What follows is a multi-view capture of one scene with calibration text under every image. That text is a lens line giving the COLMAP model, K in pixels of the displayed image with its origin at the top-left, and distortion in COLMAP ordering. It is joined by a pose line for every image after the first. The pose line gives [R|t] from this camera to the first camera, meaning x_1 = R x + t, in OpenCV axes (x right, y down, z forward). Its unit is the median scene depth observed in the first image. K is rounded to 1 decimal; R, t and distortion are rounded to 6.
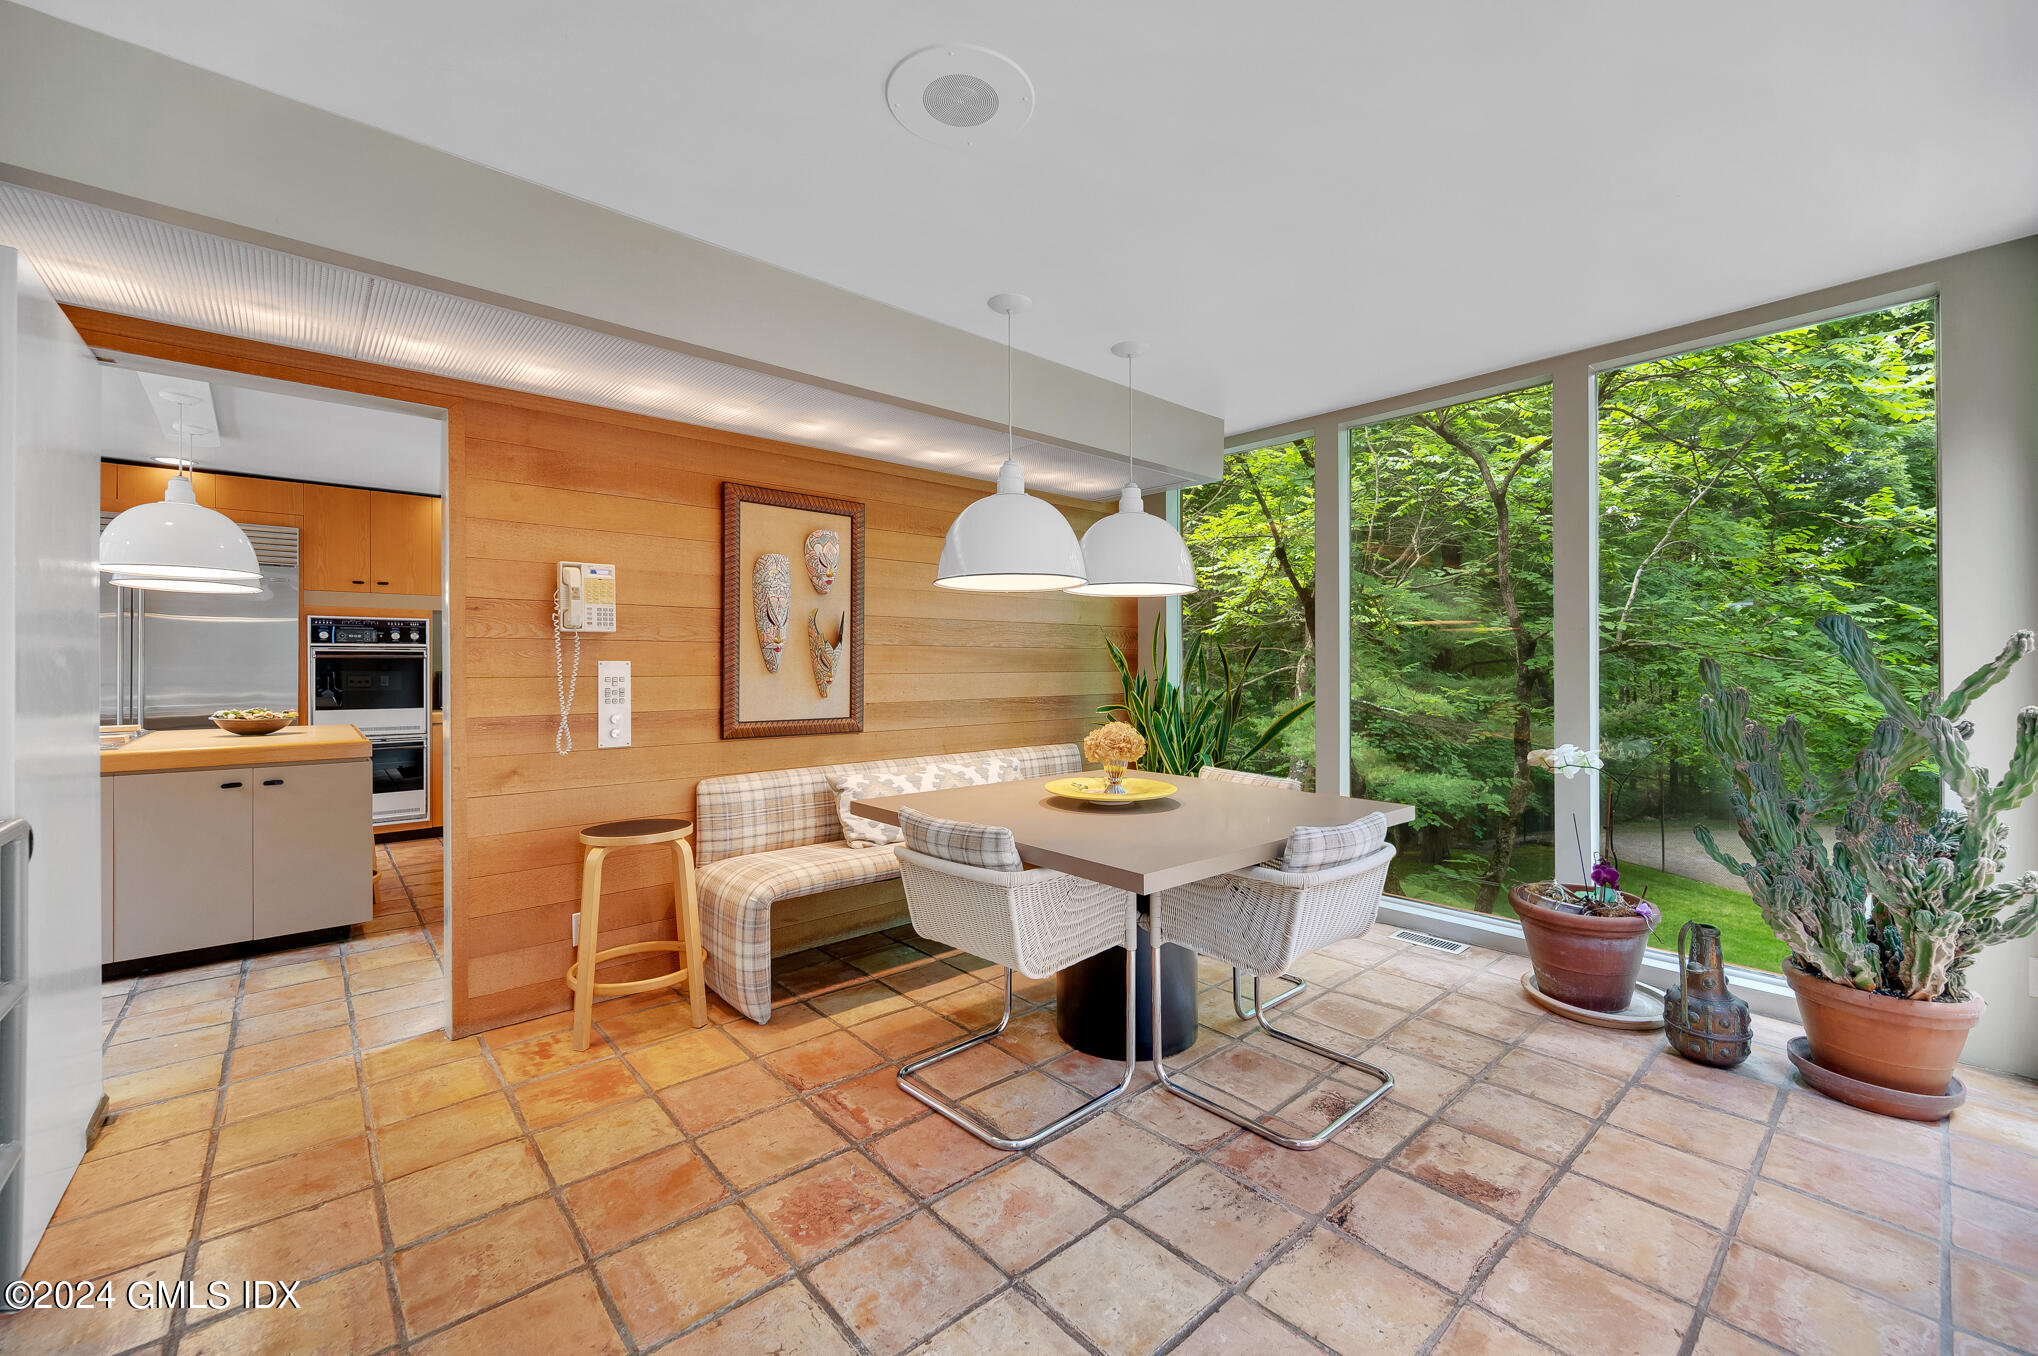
lens RADIAL K [[822.2, 0, 1027.7], [0, 822.2, 672.8], [0, 0, 1]] dist [-0.000613, -0.000233]
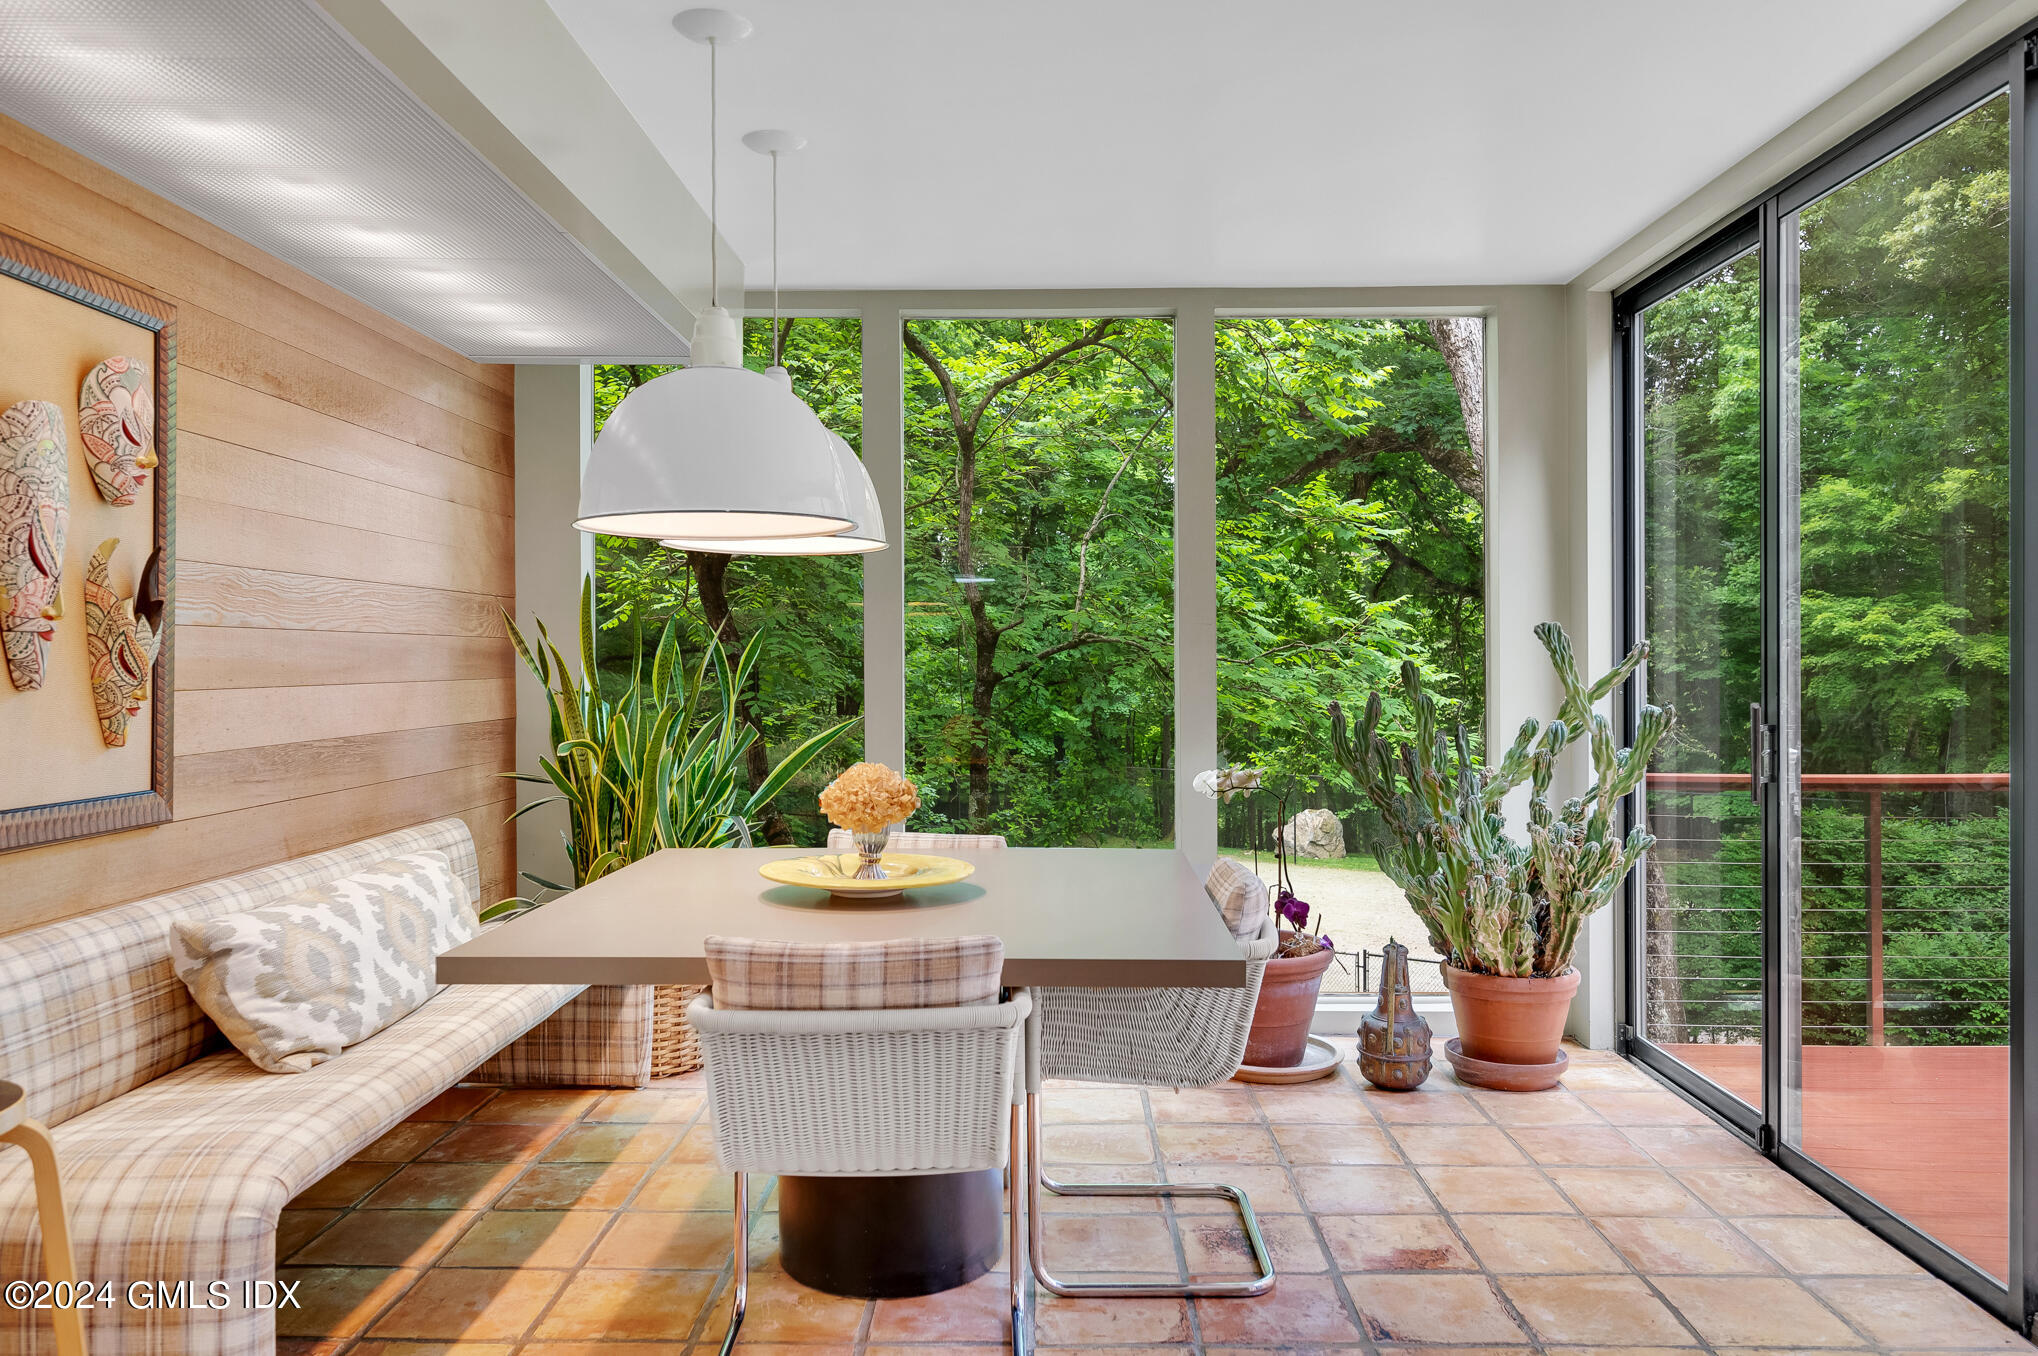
lens RADIAL K [[1447.5, 0, 1022.0], [0, 1447.5, 677.1], [0, 0, 1]] dist [-0.002170, -0.002657]
pose [[0.671546, -0.008927, 0.740909, -0.609725], [0.006440, 0.999960, 0.006212, -0.010186], [-0.740935, 0.000600, 0.671577, 0.181117]]
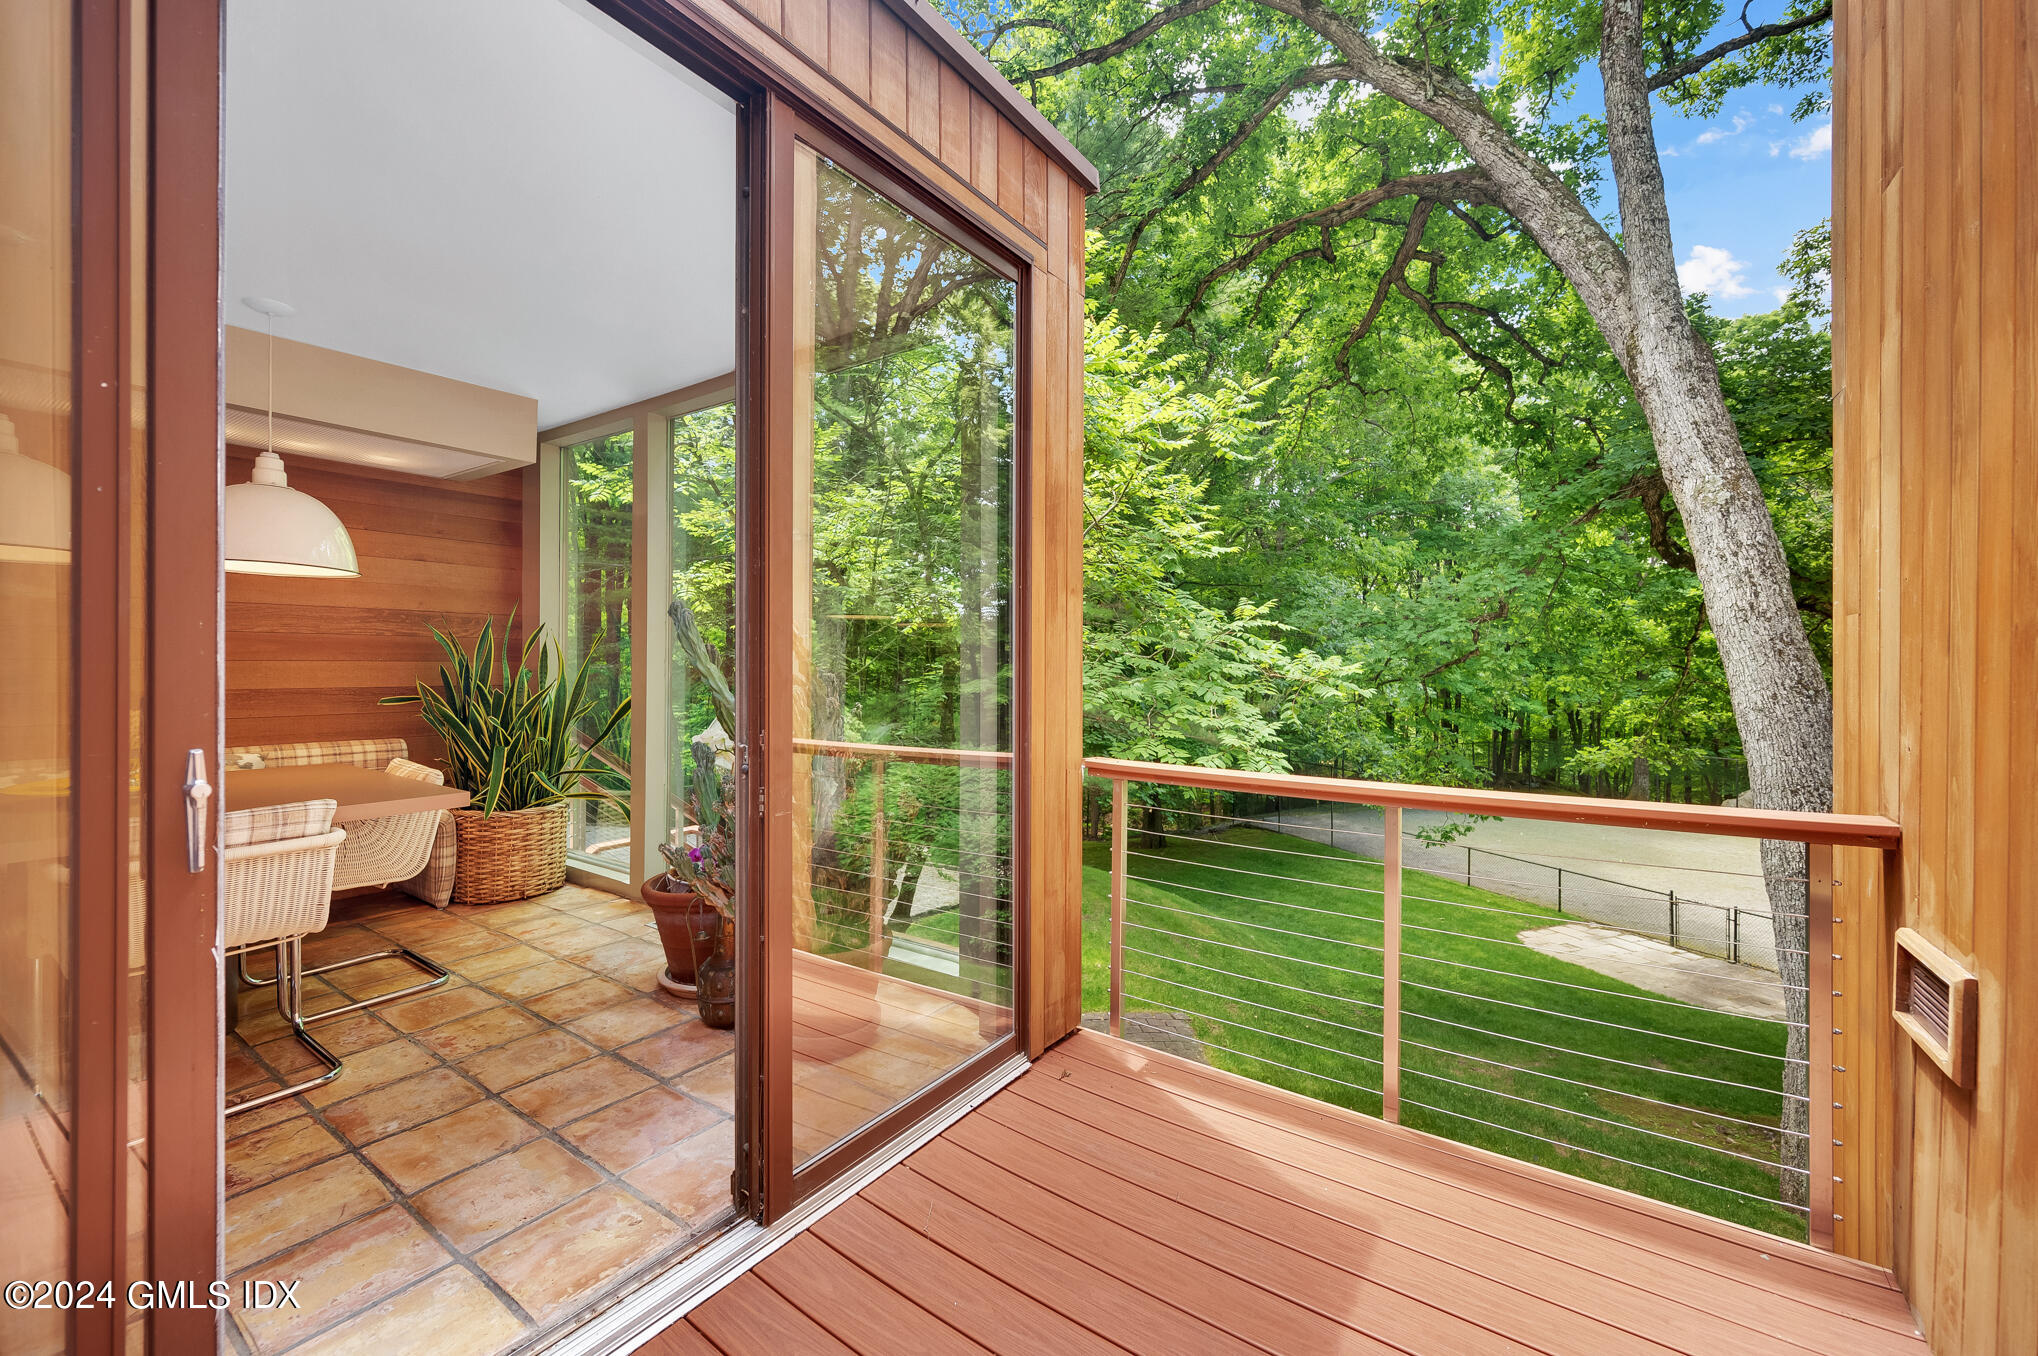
lens RADIAL K [[822.2, 0, 1018.9], [0, 822.2, 670.7], [0, 0, 1]] dist [-0.000613, -0.000233]
pose [[0.973012, 0.002986, 0.230734, 0.860700], [-0.002168, 0.999990, -0.003798, 0.017694], [-0.230743, 0.003195, 0.973009, -0.111745]]
